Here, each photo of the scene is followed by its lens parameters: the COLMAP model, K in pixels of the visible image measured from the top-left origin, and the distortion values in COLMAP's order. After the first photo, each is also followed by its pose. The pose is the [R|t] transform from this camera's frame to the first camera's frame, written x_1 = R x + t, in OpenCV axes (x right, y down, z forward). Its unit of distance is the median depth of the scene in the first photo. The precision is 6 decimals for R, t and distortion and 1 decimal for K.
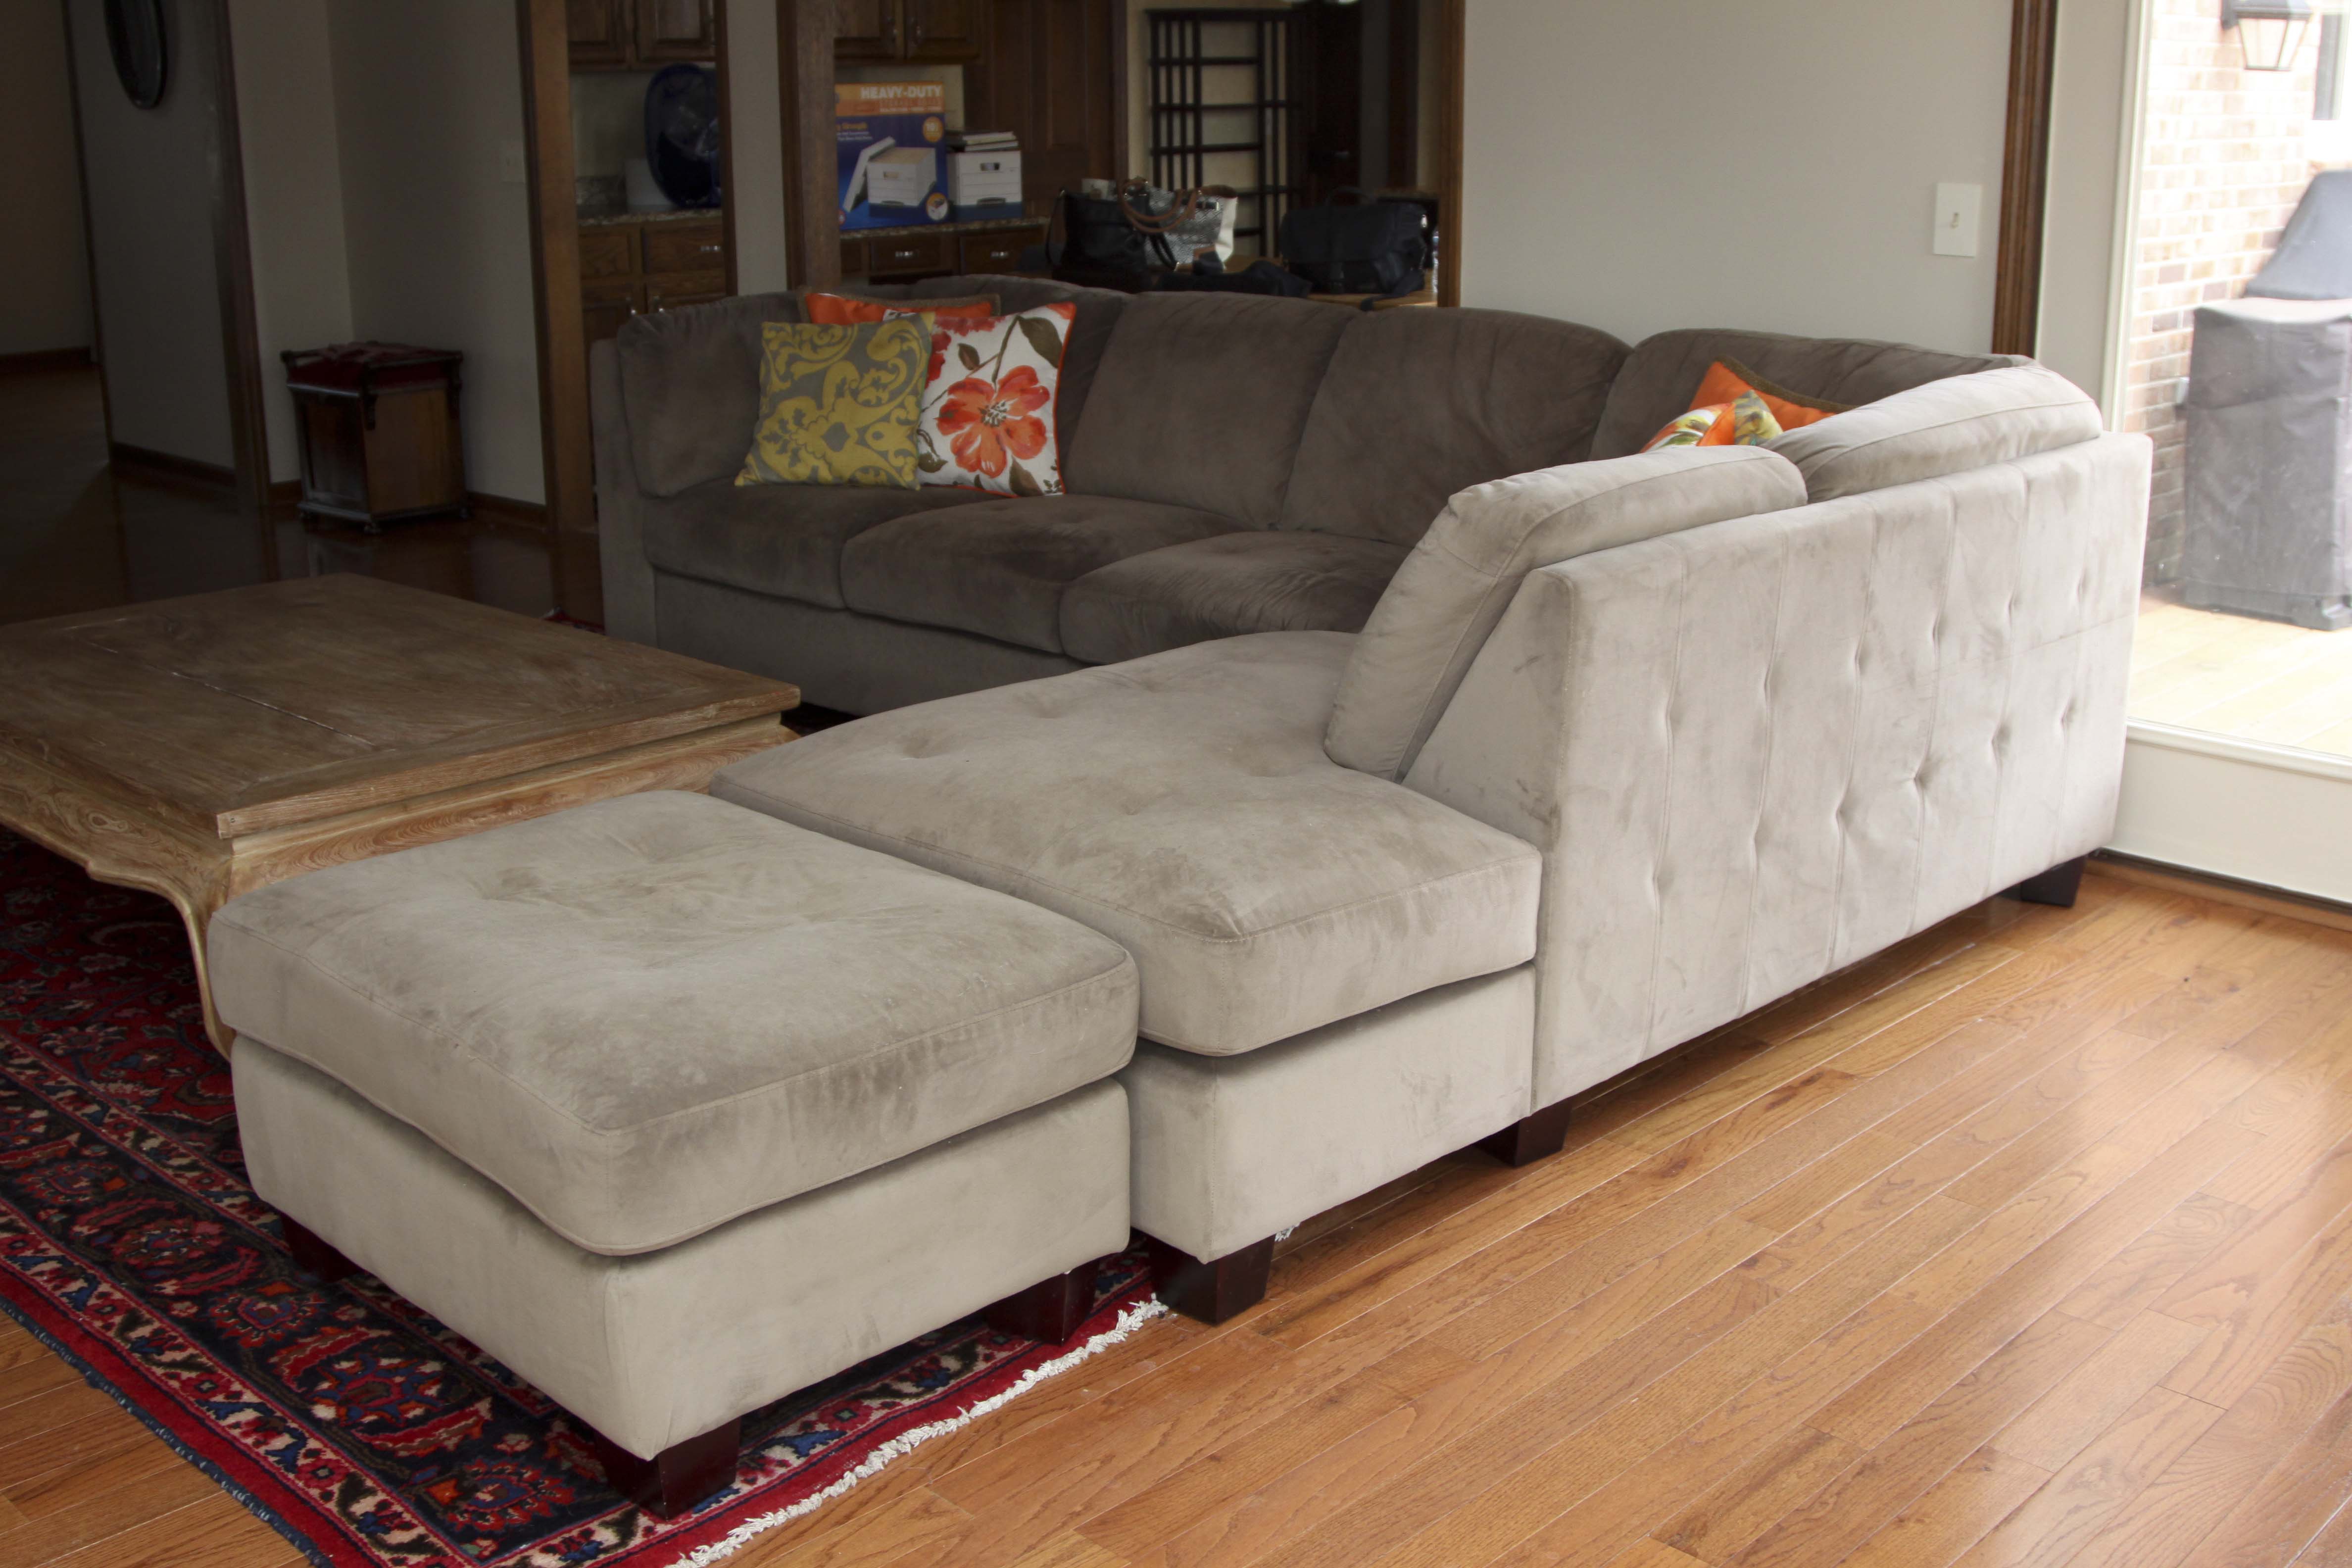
lens RADIAL K [[2532.3, 0, 1217.6], [0, 2532.3, 774.3], [0, 0, 1]] dist [-0.151802, 0.133323]
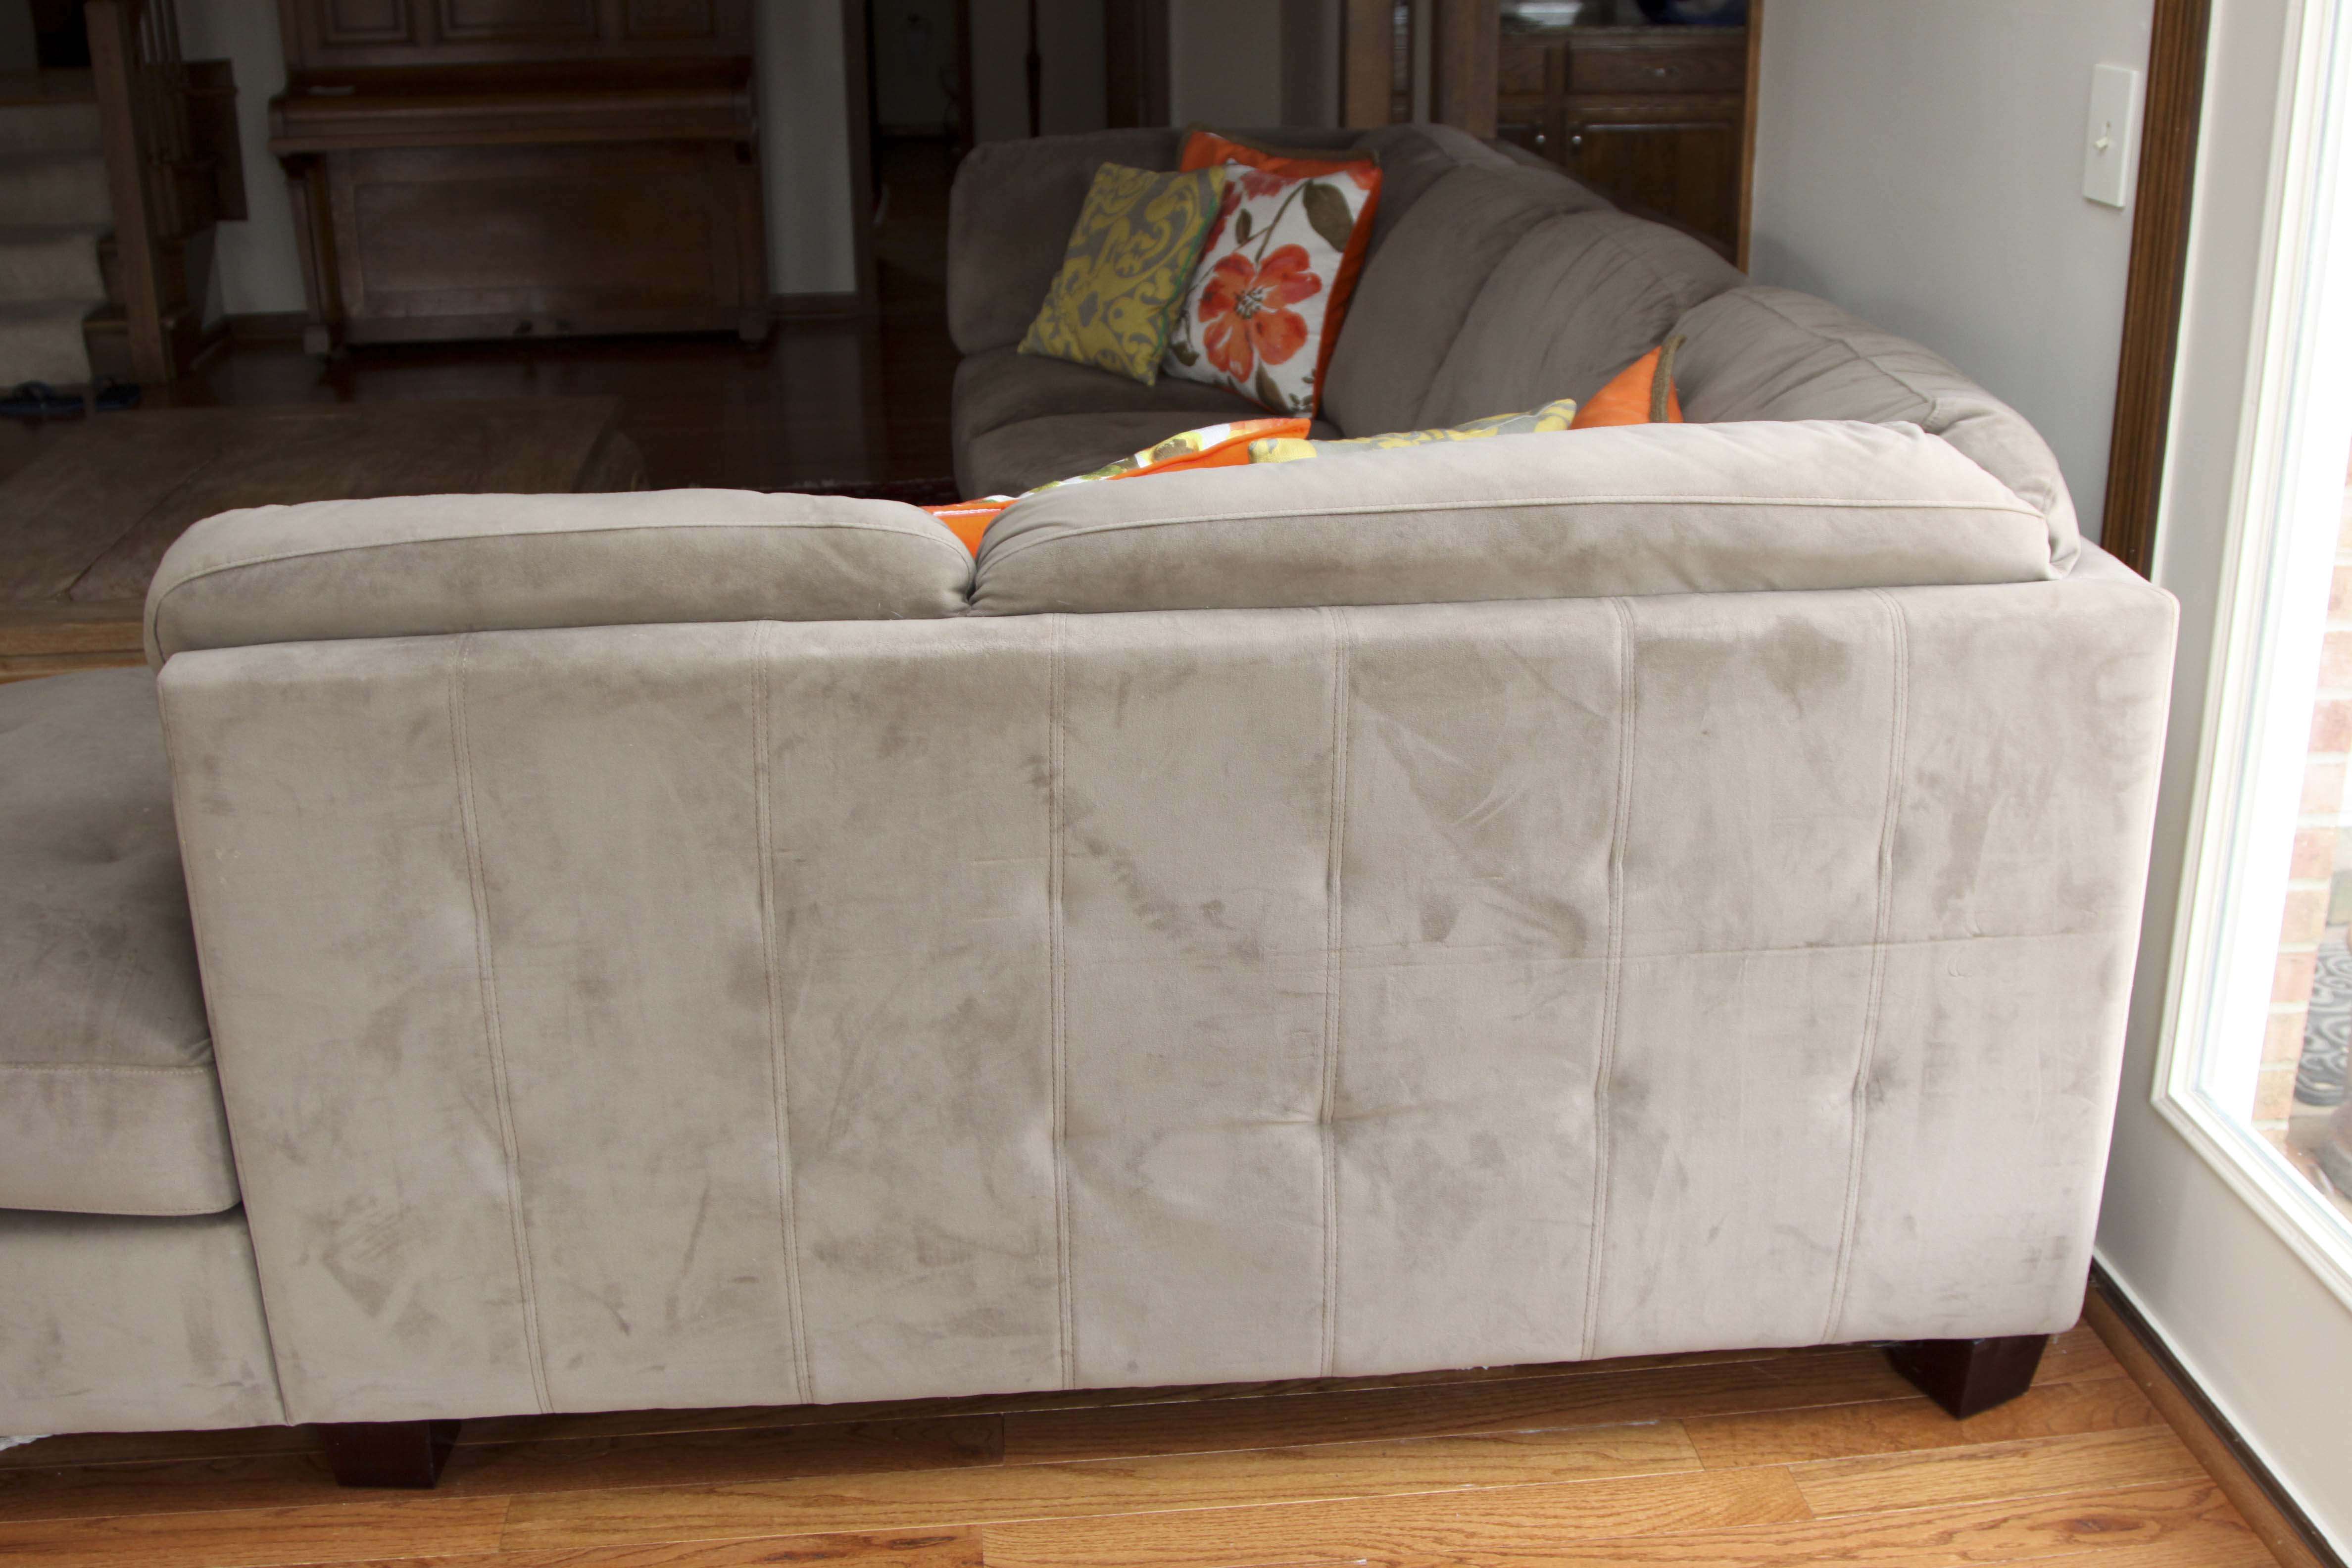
lens RADIAL K [[2515.9, 0, 1216.6], [0, 2515.9, 785.9], [0, 0, 1]] dist [-0.136414, 0.071849]
pose [[0.765973, 0.221738, -0.603422, 0.622403], [-0.171719, 0.975099, 0.140339, -0.157246], [0.619515, -0.003876, 0.784976, 0.574068]]
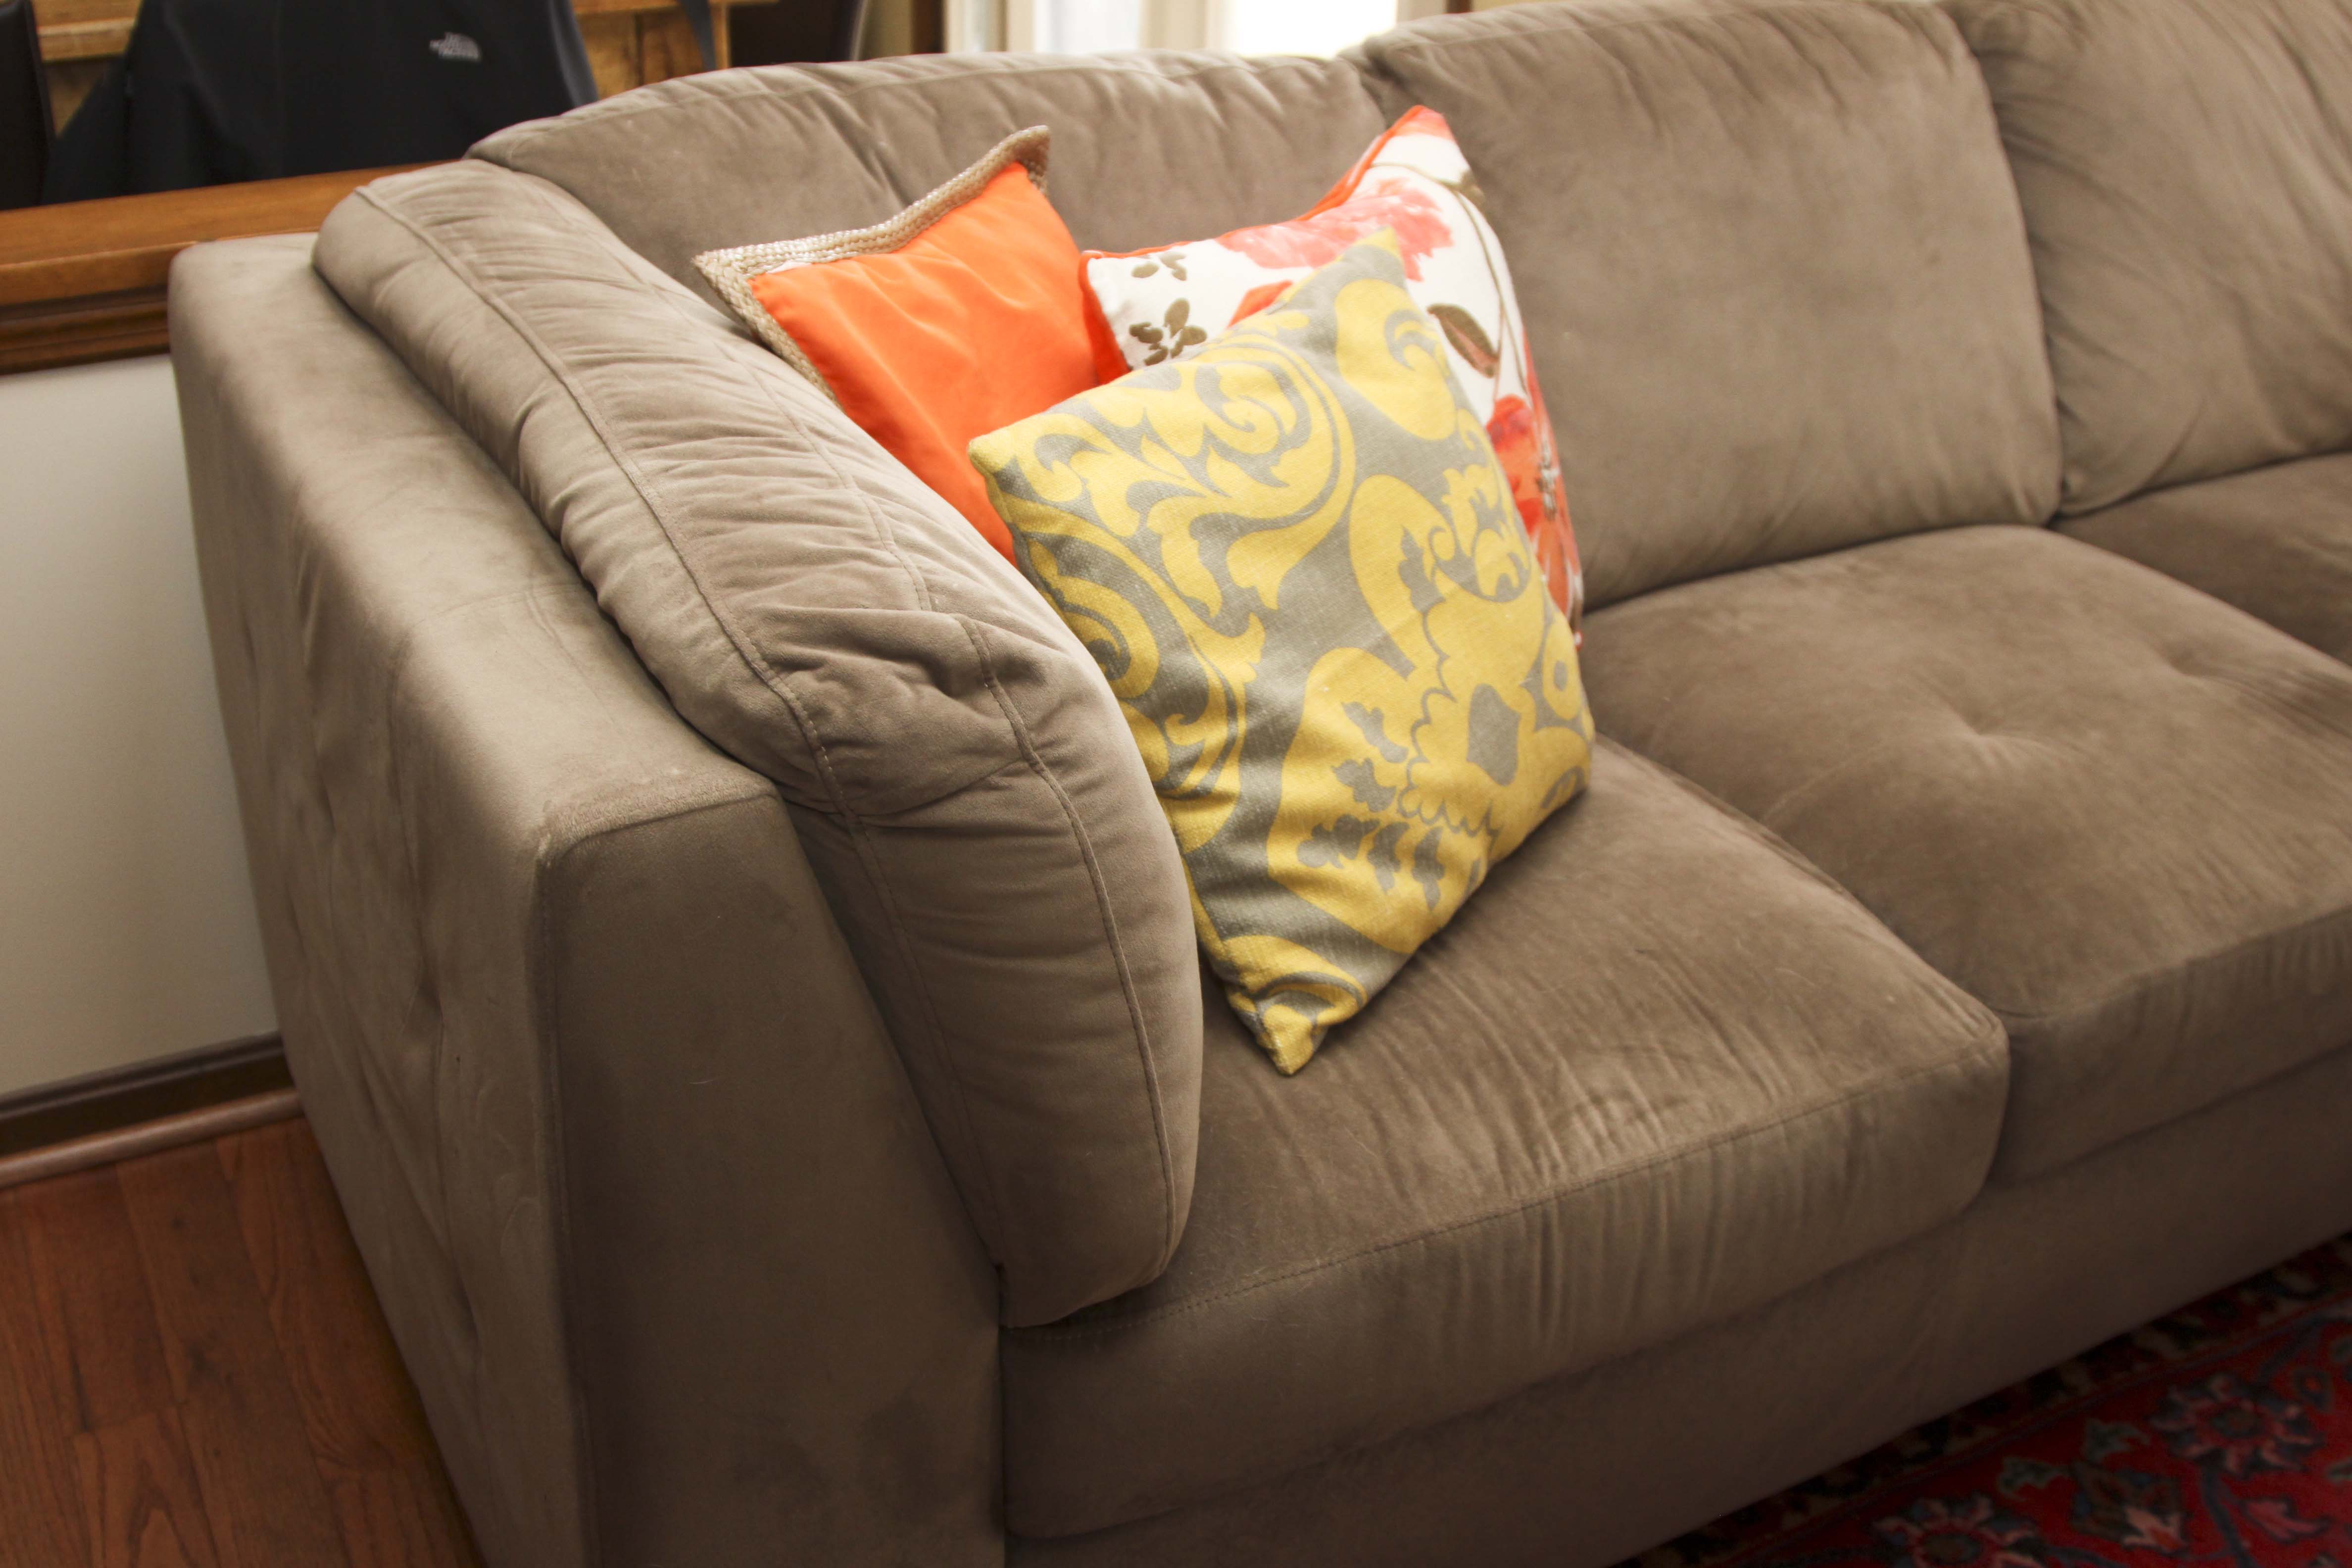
lens RADIAL K [[2532.3, 0, 1217.6], [0, 2532.3, 774.3], [0, 0, 1]] dist [-0.151802, 0.133323]
pose [[0.301495, -0.431376, 0.850303, -0.616101], [0.223372, 0.898939, 0.376848, -0.371403], [-0.926933, 0.076316, 0.367383, 1.395936]]
